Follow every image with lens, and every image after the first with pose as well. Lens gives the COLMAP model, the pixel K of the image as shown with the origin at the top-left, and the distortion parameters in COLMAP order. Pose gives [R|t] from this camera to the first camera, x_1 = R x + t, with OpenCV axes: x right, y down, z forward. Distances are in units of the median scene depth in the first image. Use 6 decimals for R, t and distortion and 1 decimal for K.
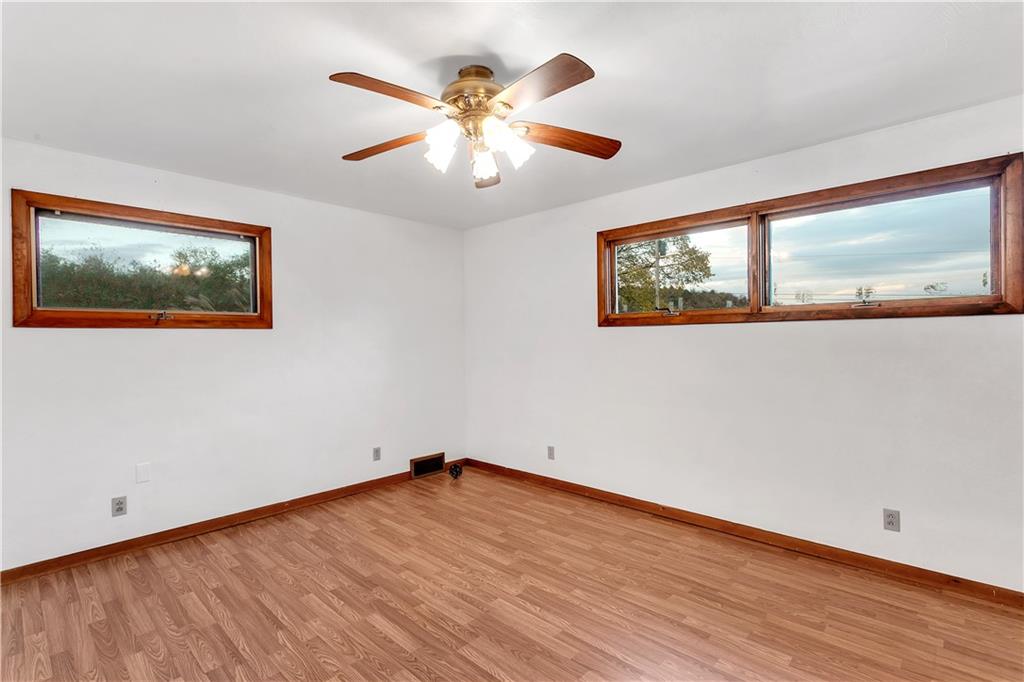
lens RADIAL K [[486.5, 0, 512.0], [0, 486.5, 341.0], [0, 0, 1]] dist [0.001485, 0.000523]
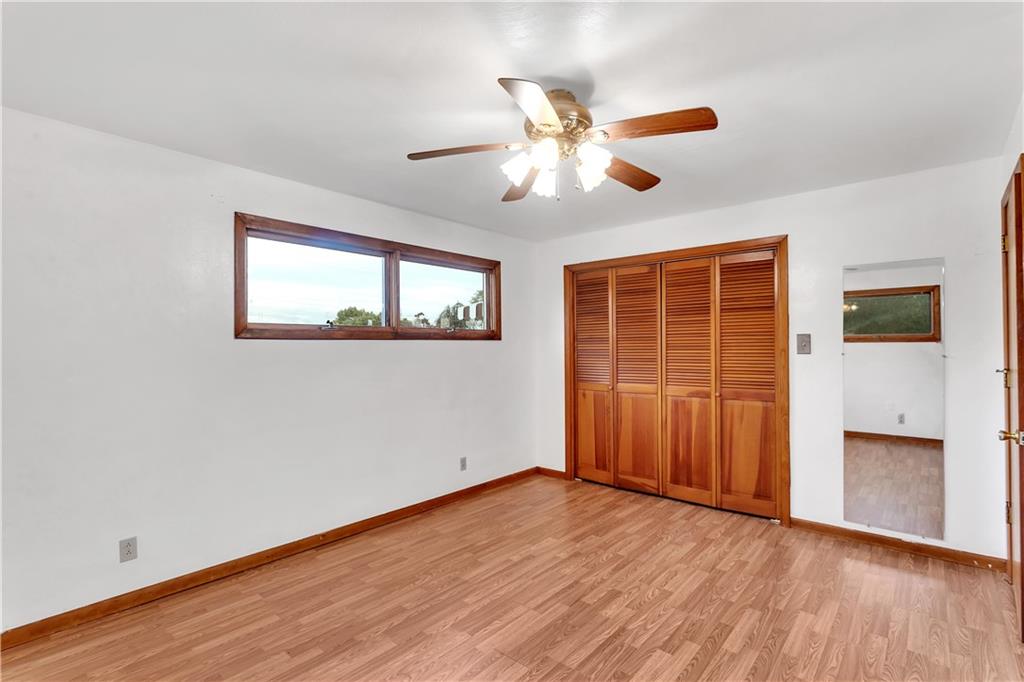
lens RADIAL K [[486.5, 0, 512.0], [0, 486.5, 341.0], [0, 0, 1]] dist [0.001485, 0.000523]
pose [[-0.049708, 0.025801, 0.998430, -0.792821], [0.013175, 0.999596, -0.025175, -0.000527], [-0.998677, 0.011903, -0.050028, 0.836438]]
